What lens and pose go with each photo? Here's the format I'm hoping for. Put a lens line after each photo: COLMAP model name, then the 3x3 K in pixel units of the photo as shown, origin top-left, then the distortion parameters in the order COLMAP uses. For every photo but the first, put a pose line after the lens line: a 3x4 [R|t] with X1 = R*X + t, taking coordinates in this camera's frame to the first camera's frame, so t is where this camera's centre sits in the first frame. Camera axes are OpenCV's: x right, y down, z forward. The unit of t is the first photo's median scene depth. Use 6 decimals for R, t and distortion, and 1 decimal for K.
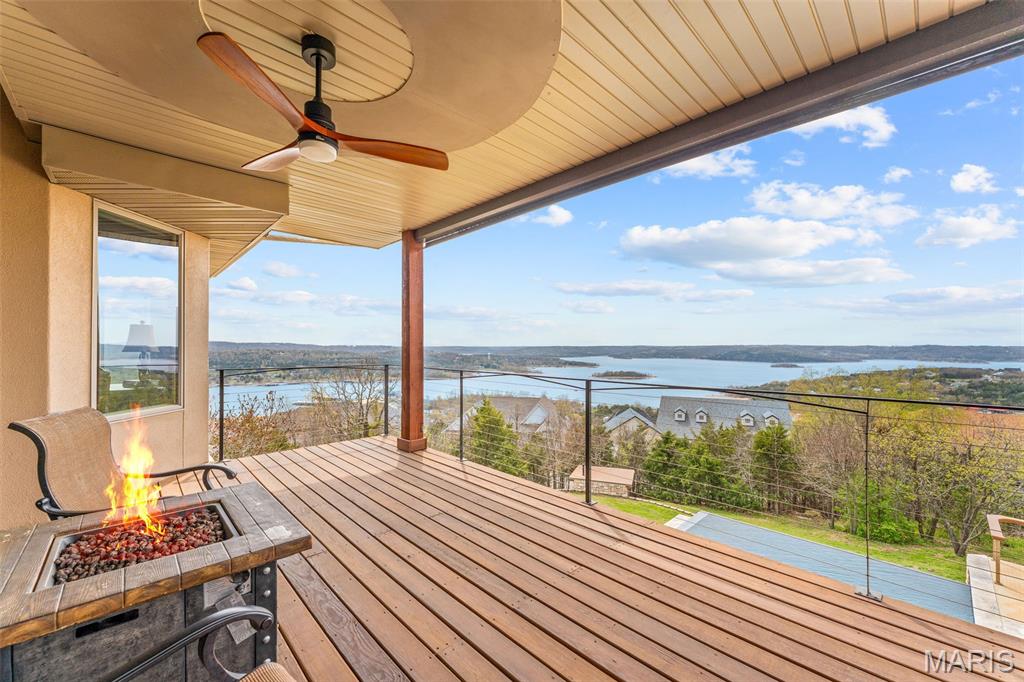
lens RADIAL K [[403.6, 0, 509.8], [0, 403.6, 347.1], [0, 0, 1]] dist [0.001872, 0.000135]
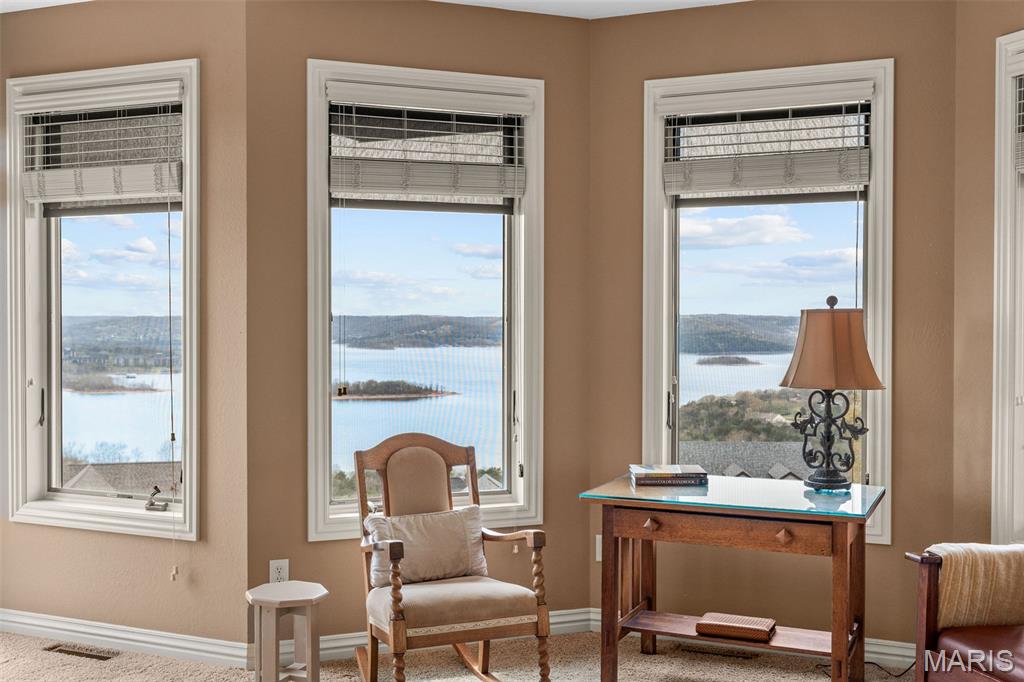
lens RADIAL K [[1086.2, 0, 513.4], [0, 1086.2, 338.6], [0, 0, 1]] dist [0.041845, 0.000000]
pose [[0.918758, -0.007814, 0.394744, -0.550379], [0.000657, 0.999833, 0.018263, 0.002033], [-0.394821, -0.016520, 0.918610, -0.956876]]
